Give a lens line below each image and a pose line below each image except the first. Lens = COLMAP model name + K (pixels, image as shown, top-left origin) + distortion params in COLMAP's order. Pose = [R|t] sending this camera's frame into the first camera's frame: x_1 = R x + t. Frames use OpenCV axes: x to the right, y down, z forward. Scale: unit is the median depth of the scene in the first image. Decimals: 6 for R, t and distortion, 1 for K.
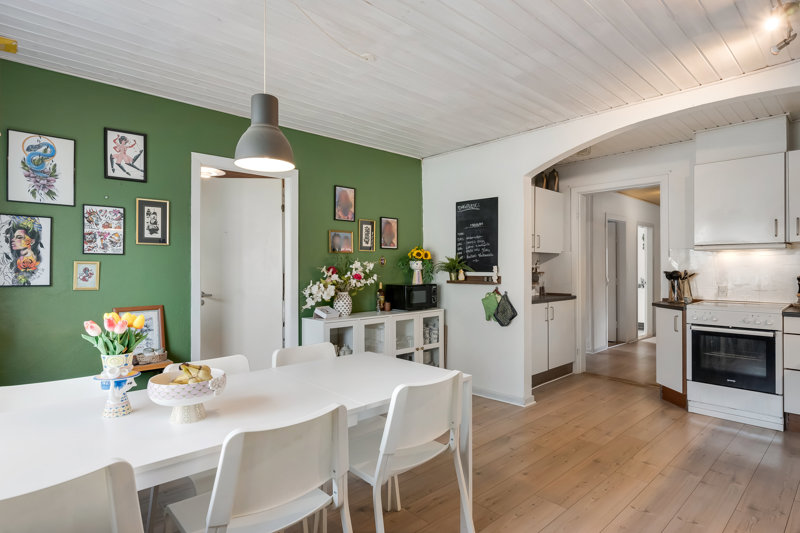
lens RADIAL K [[424.1, 0, 400.7], [0, 424.1, 265.1], [0, 0, 1]] dist [-0.003508, -0.000584]
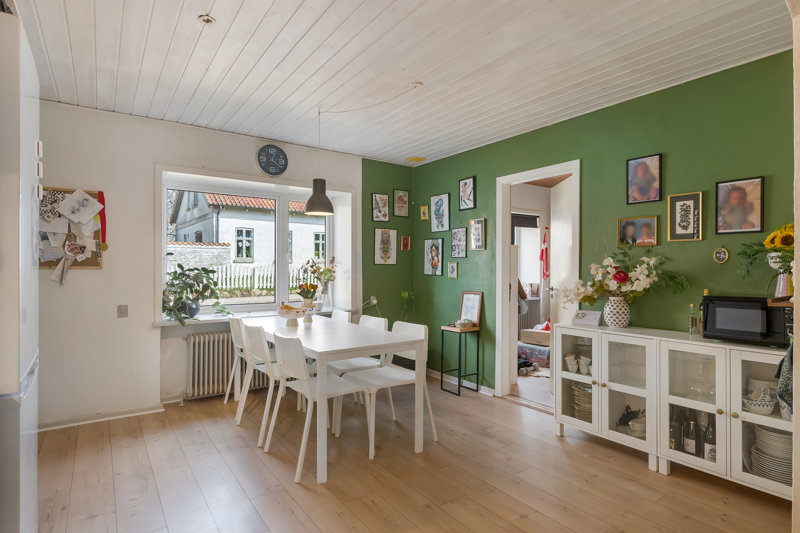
lens RADIAL K [[424.1, 0, 398.2], [0, 424.1, 267.3], [0, 0, 1]] dist [-0.003508, -0.000584]
pose [[-0.125595, 0.008446, -0.992046, 0.819602], [0.011906, 0.999905, 0.007006, -0.001860], [0.992010, -0.010931, -0.125684, 0.826759]]
